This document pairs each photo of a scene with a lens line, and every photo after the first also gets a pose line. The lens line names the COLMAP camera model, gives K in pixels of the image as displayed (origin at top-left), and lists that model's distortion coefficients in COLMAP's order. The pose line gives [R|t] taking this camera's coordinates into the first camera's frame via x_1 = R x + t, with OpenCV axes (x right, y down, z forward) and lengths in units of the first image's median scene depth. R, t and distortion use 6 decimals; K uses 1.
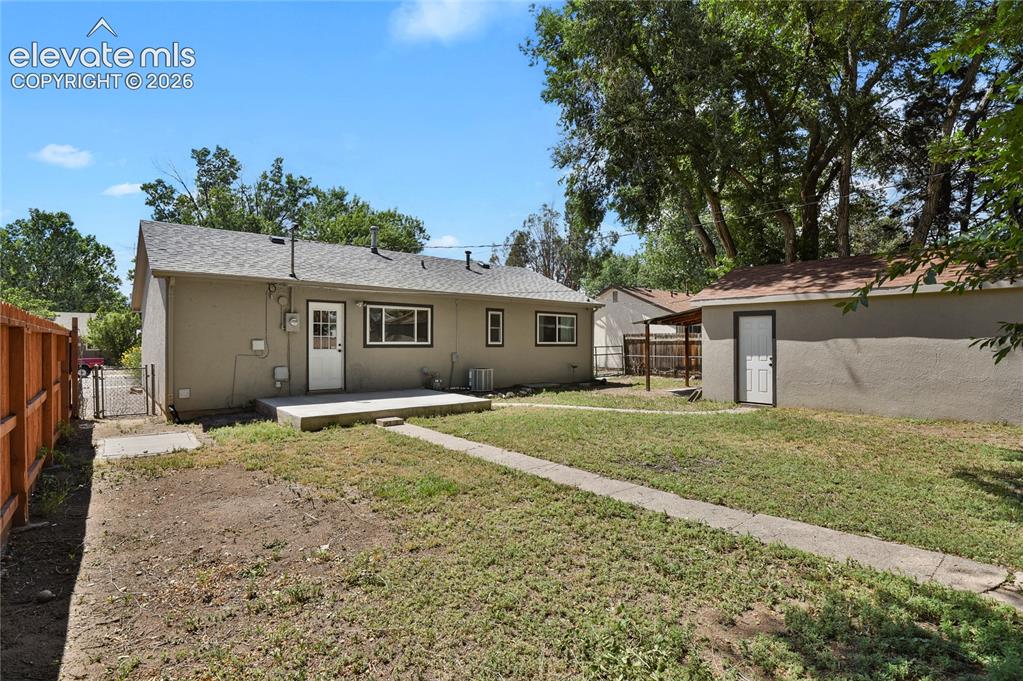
lens RADIAL K [[504.6, 0, 510.7], [0, 504.6, 343.7], [0, 0, 1]] dist [-0.025408, -0.002372]
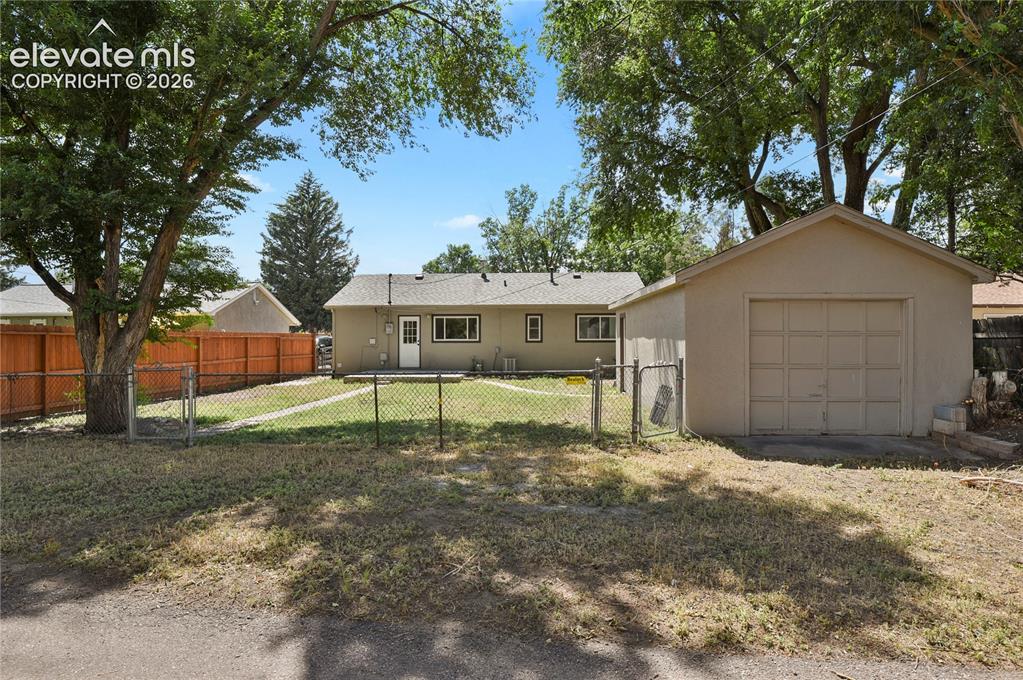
lens RADIAL K [[532.3, 0, 515.5], [0, 532.3, 340.4], [0, 0, 1]] dist [-0.024972, -0.000385]
pose [[0.735466, 0.003101, -0.677555, 1.083036], [0.001272, 0.999981, 0.005956, -0.009964], [0.677561, -0.005242, 0.735448, -0.083328]]
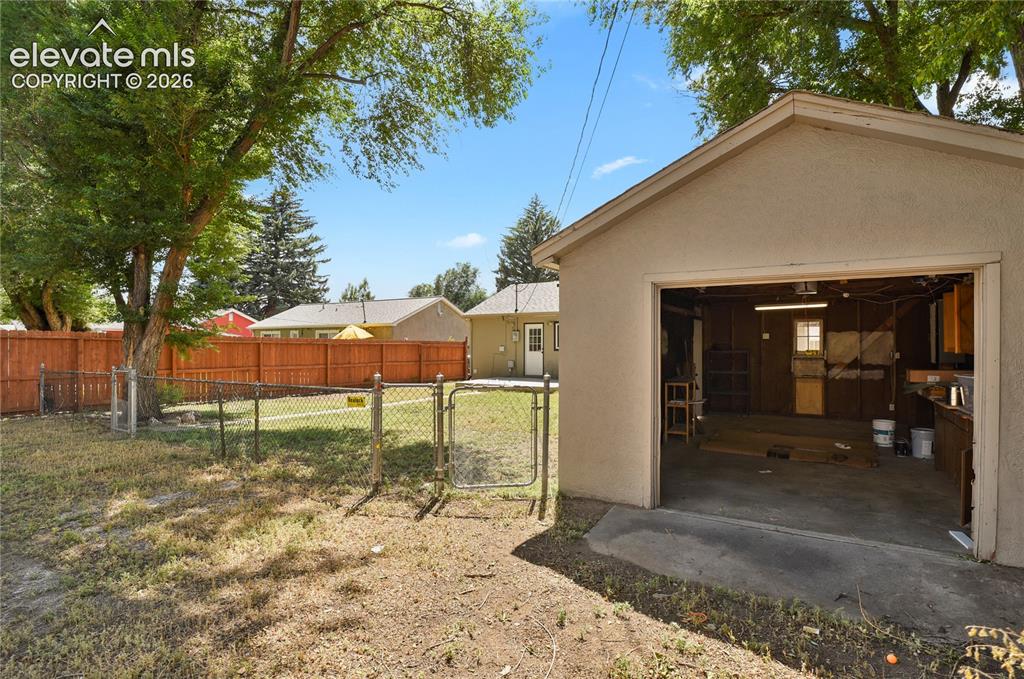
lens RADIAL K [[505.1, 0, 511.1], [0, 505.1, 335.7], [0, 0, 1]] dist [-0.025408, -0.002372]
pose [[0.317912, -0.015861, -0.947987, 1.182855], [-0.002109, 0.999846, -0.017436, -0.011778], [0.948118, 0.007543, 0.317830, 0.369186]]
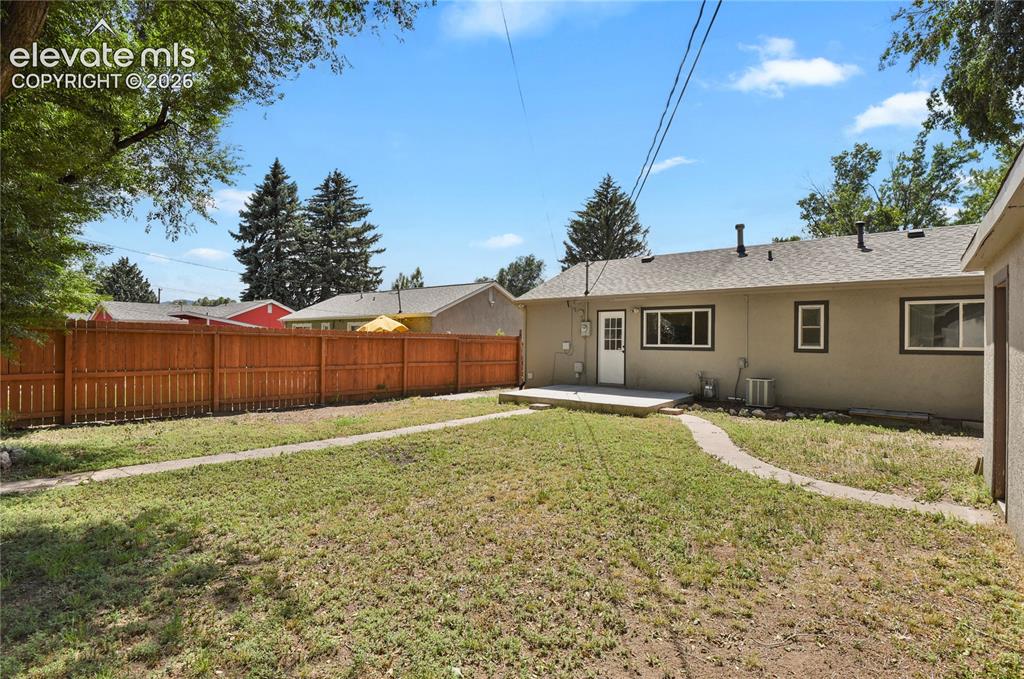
lens RADIAL K [[505.1, 0, 522.6], [0, 505.1, 345.9], [0, 0, 1]] dist [-0.025408, -0.002372]
pose [[0.212286, 0.010152, -0.977155, 0.742000], [-0.011171, 0.999906, 0.007961, -0.006045], [0.977144, 0.009226, 0.212380, 0.515157]]
